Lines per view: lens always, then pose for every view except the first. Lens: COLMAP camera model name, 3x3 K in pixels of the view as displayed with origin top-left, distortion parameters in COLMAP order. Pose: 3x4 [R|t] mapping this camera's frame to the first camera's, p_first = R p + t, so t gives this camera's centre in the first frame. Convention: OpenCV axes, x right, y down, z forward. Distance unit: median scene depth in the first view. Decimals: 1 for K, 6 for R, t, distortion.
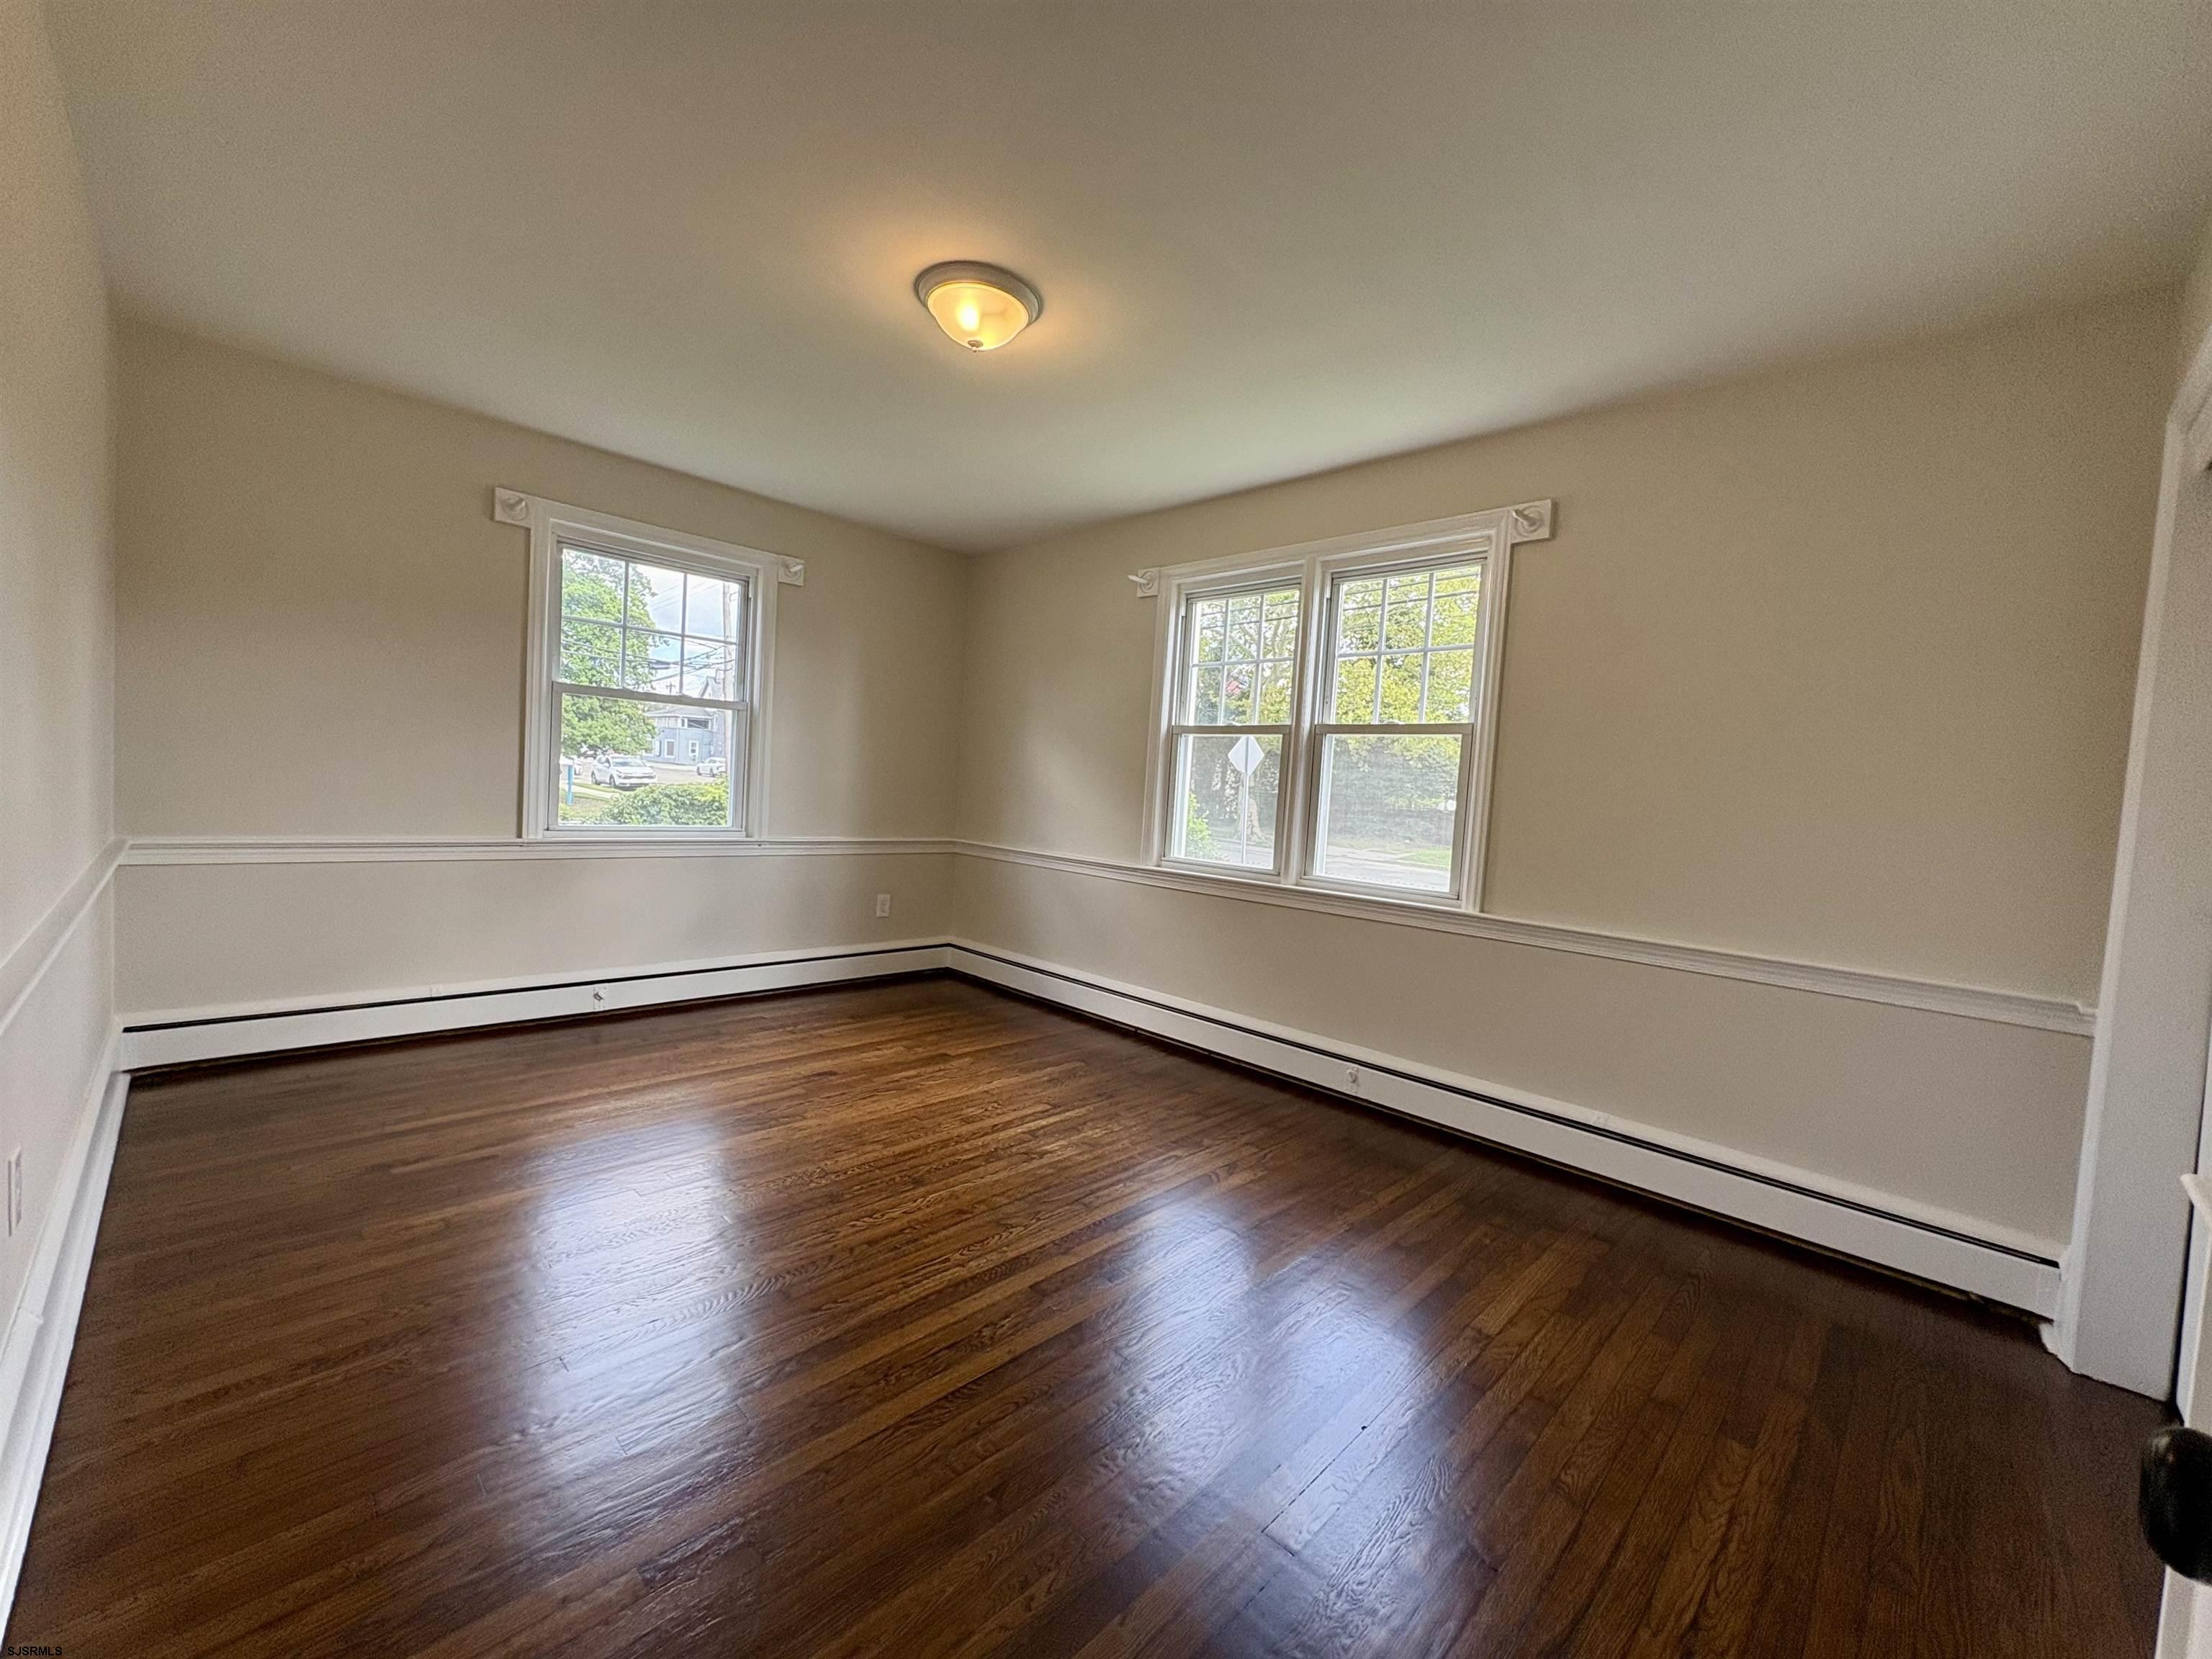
lens RADIAL K [[876.9, 0, 1112.4], [0, 876.9, 829.0], [0, 0, 1]] dist [-0.001768, -0.000143]
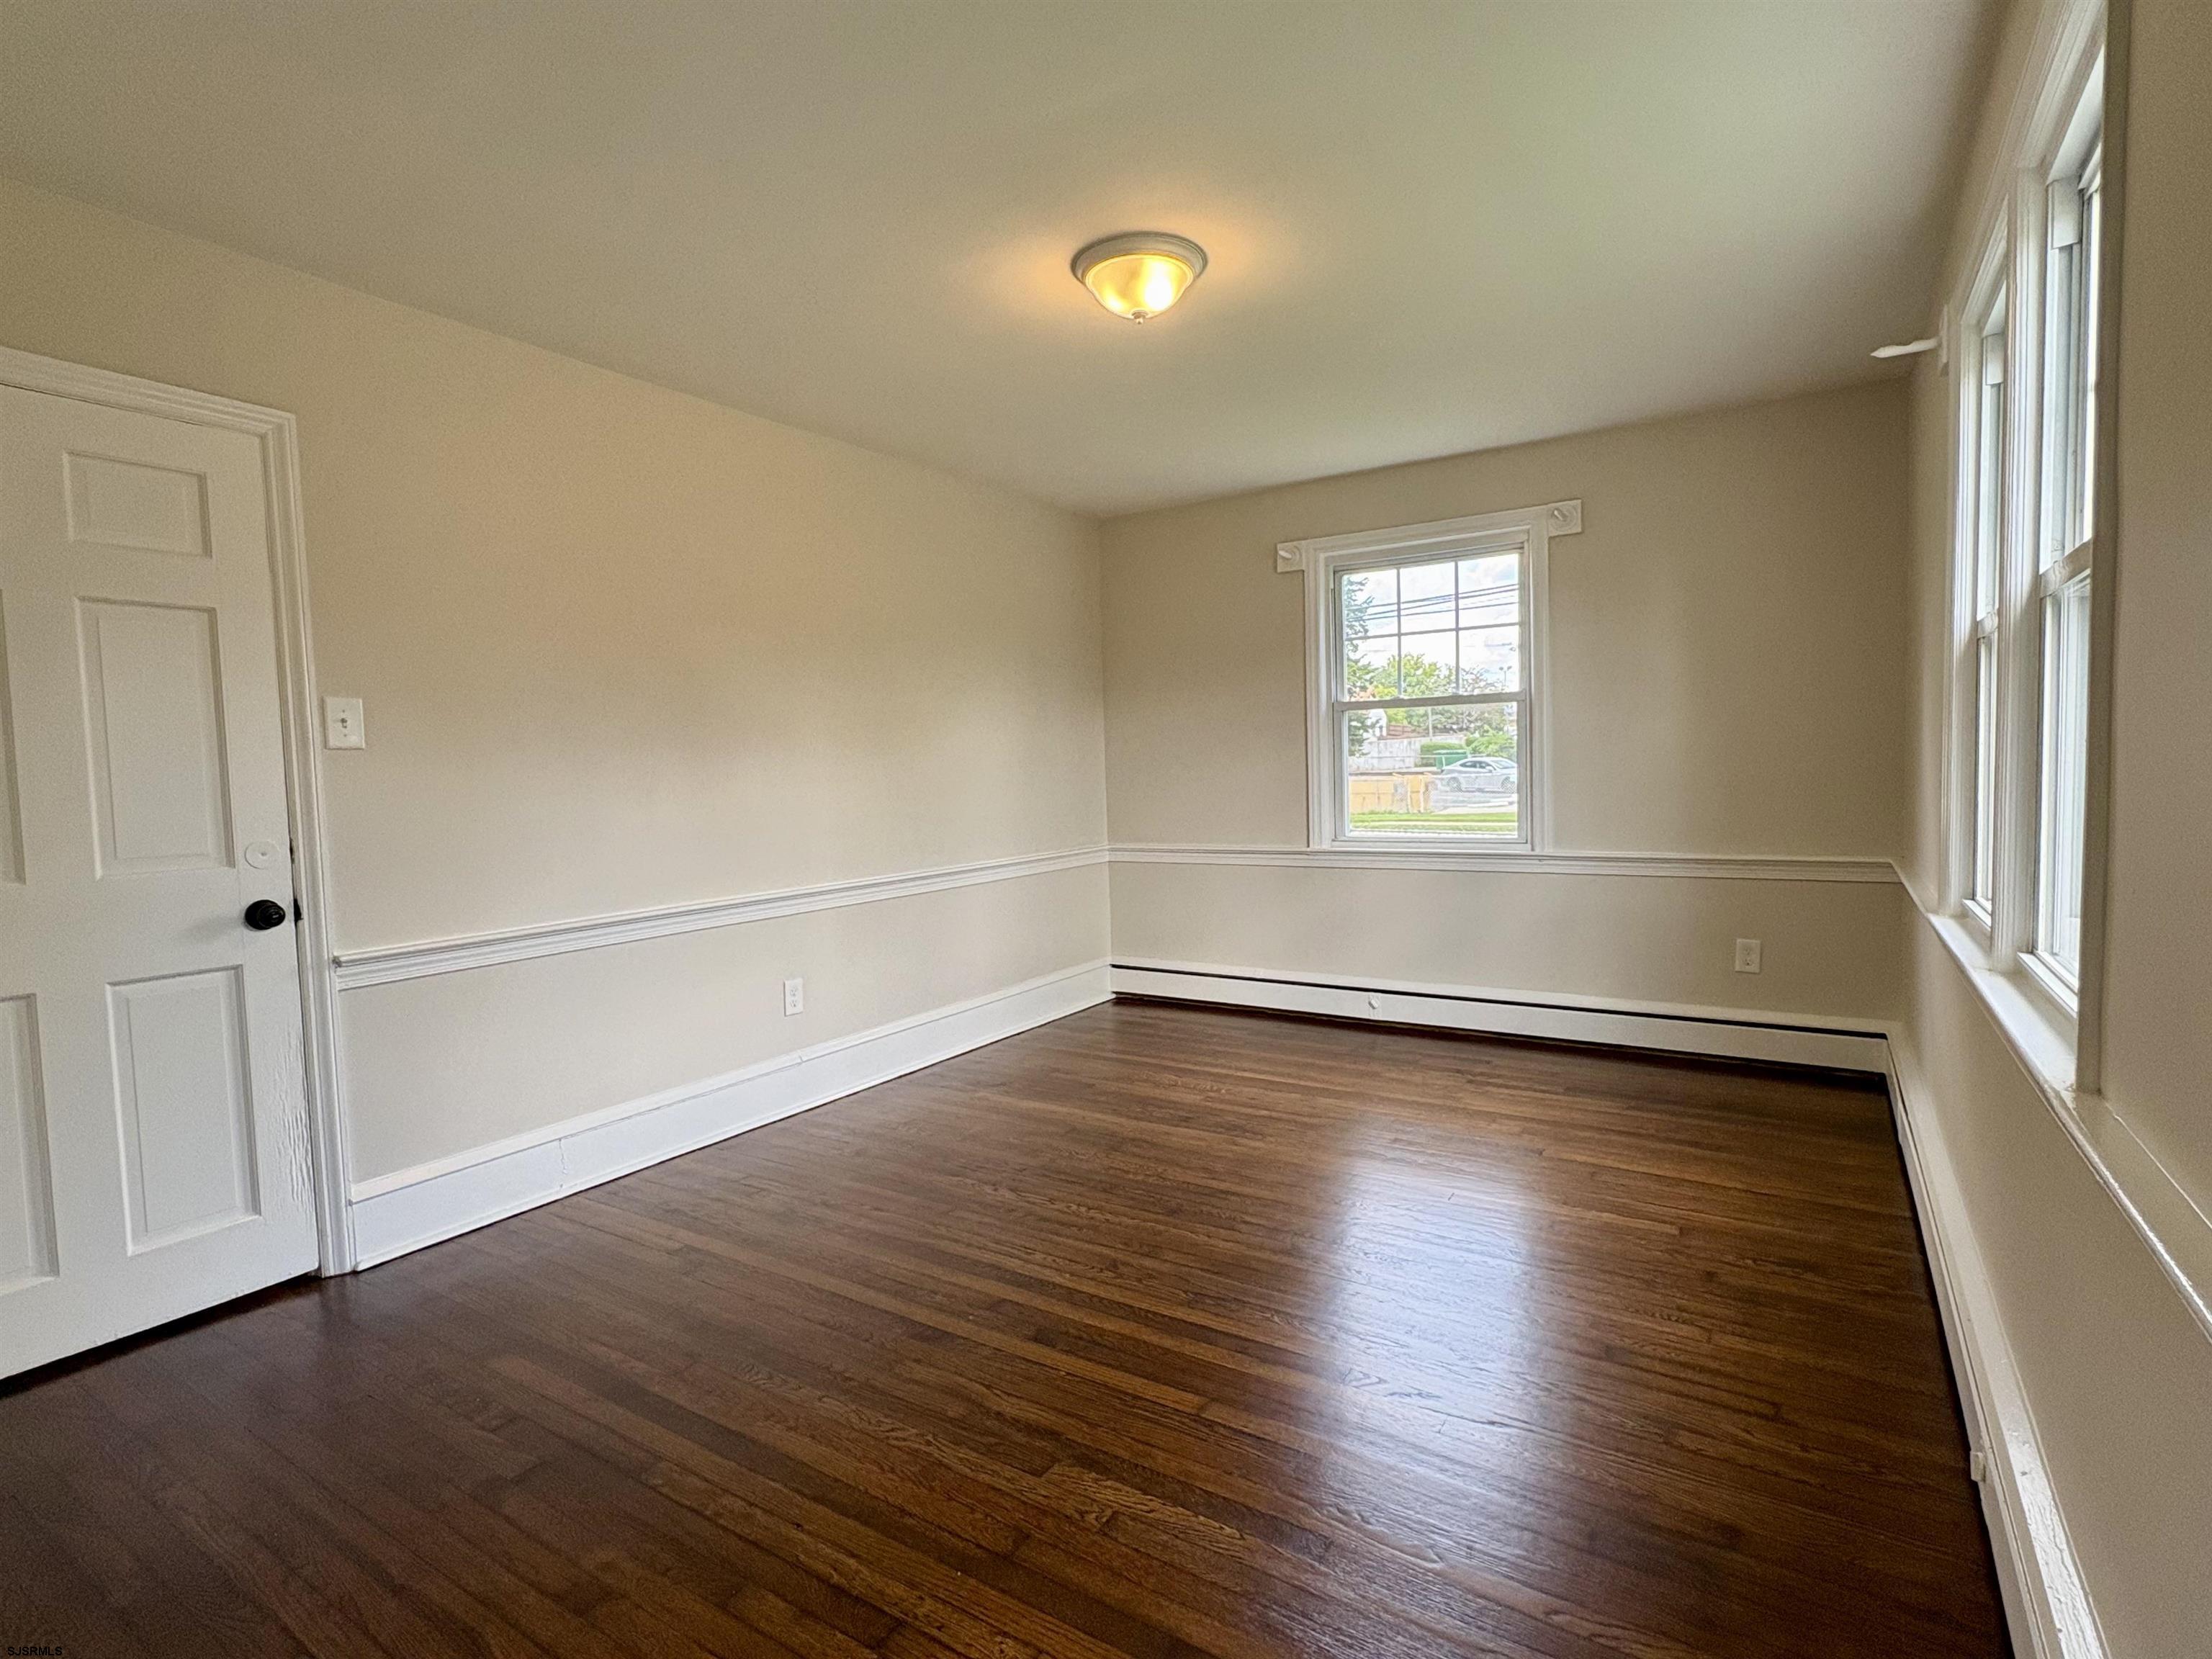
lens RADIAL K [[1083.6, 0, 1112.4], [0, 1083.6, 829.6], [0, 0, 1]] dist [-0.001878, -0.000059]
pose [[0.200807, -0.008247, -0.979596, 0.582286], [-0.007429, 0.999923, -0.009941, 0.003347], [0.979603, 0.009274, 0.200731, 0.449758]]
